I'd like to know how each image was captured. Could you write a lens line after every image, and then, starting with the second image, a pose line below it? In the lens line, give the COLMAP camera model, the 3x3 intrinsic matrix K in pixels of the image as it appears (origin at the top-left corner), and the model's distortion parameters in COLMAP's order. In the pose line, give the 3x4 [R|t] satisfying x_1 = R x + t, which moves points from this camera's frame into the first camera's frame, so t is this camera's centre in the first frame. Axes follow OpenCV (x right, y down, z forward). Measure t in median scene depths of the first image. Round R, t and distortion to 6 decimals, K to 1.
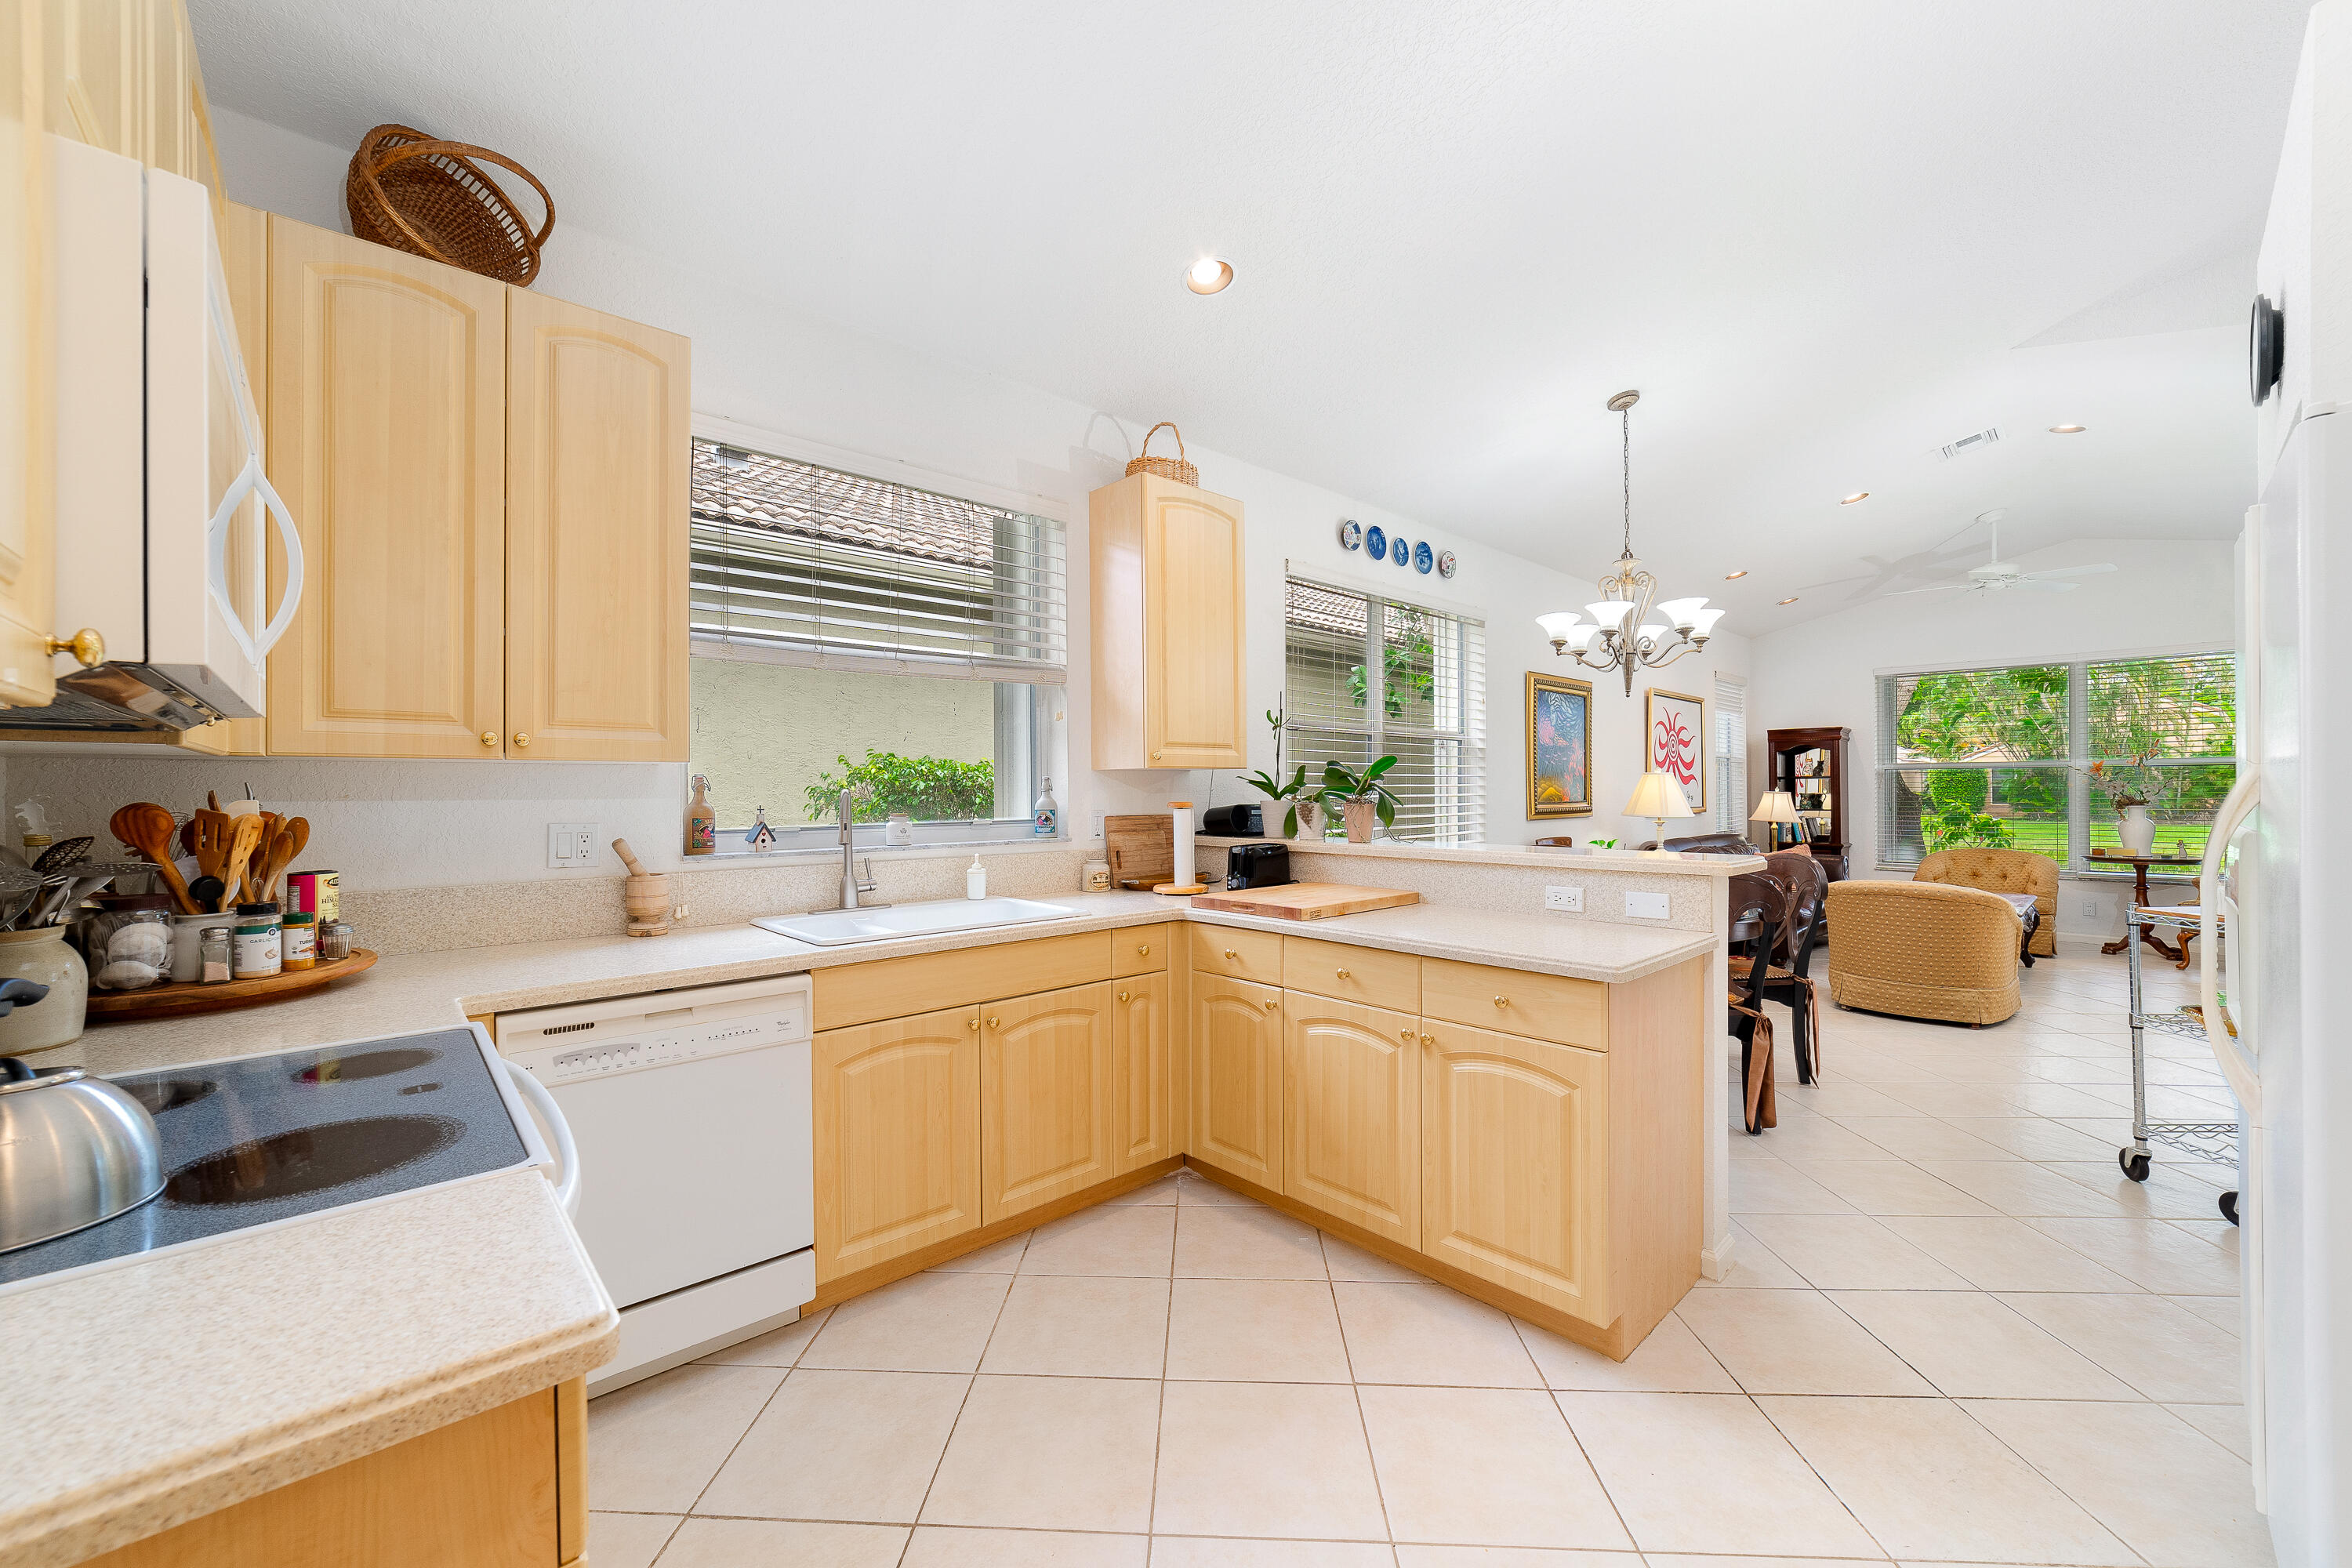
lens RADIAL K [[913.0, 0, 1179.4], [0, 913.0, 781.5], [0, 0, 1]] dist [-0.005435, 0.001063]
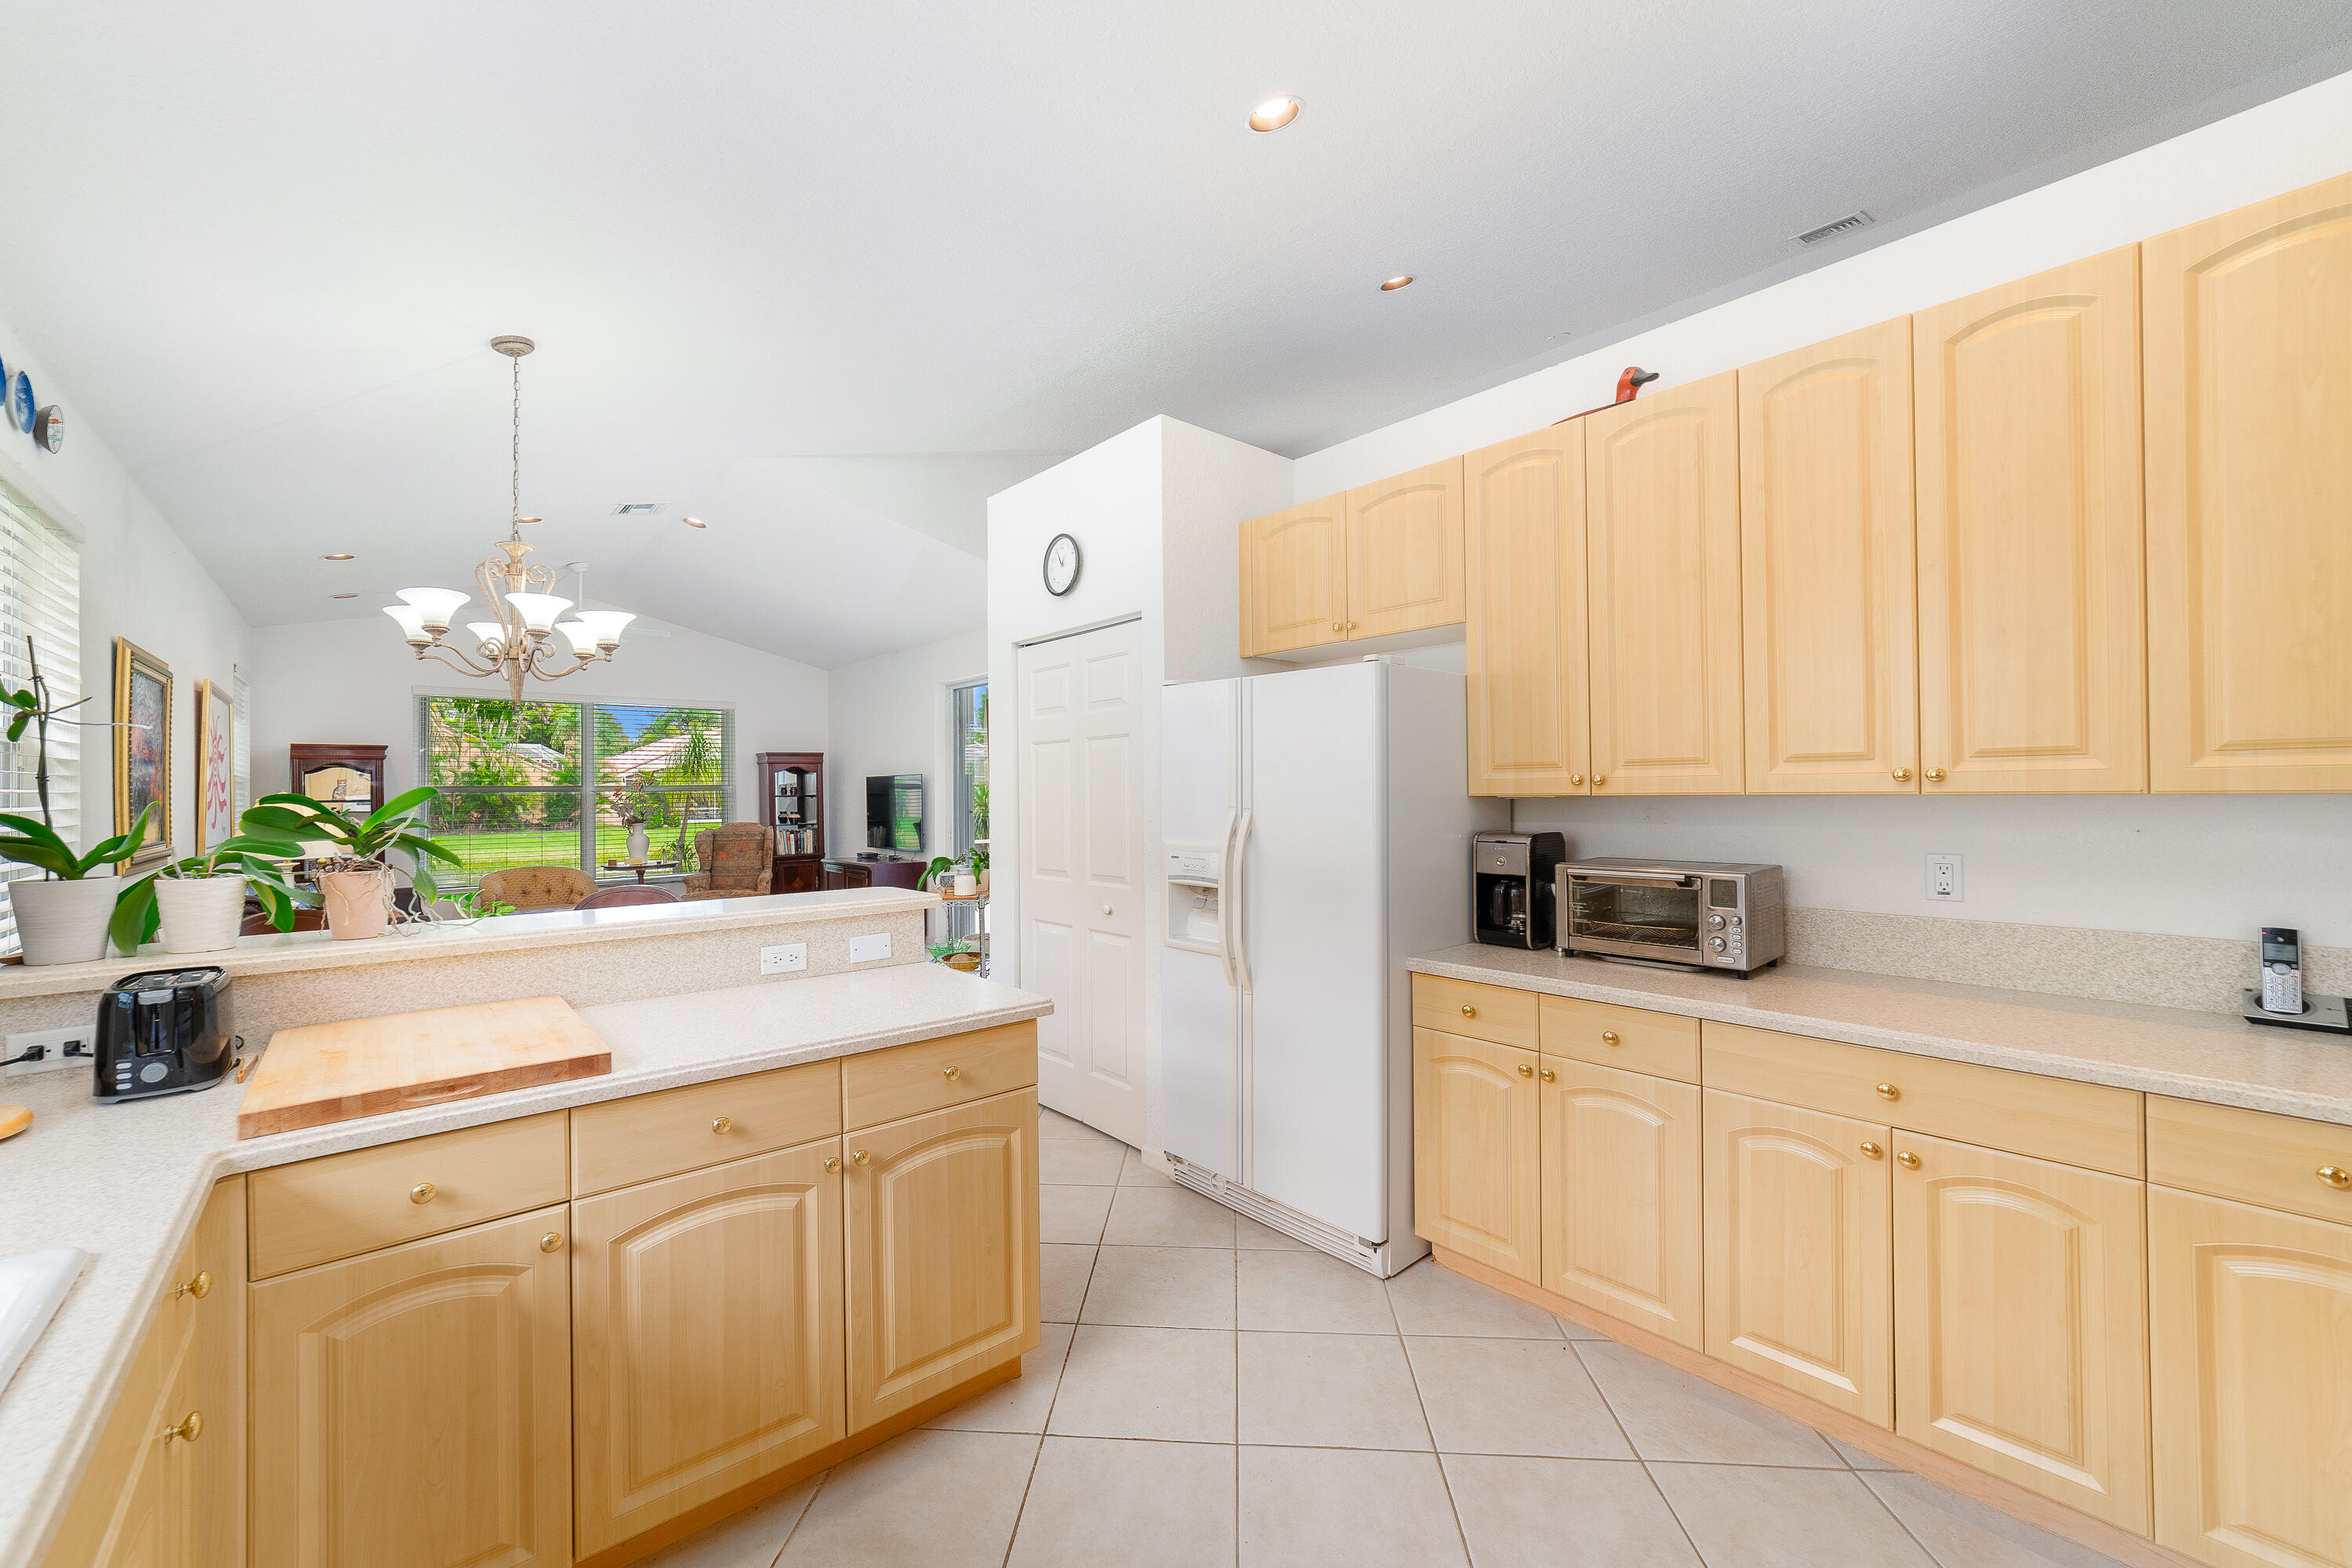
lens RADIAL K [[913.0, 0, 1153.0], [0, 913.0, 787.1], [0, 0, 1]] dist [-0.005435, 0.001063]
pose [[0.046632, 0.009925, 0.998863, -0.414982], [0.000347, 0.999950, -0.009952, -0.026335], [-0.998912, 0.000810, 0.046626, 0.573691]]
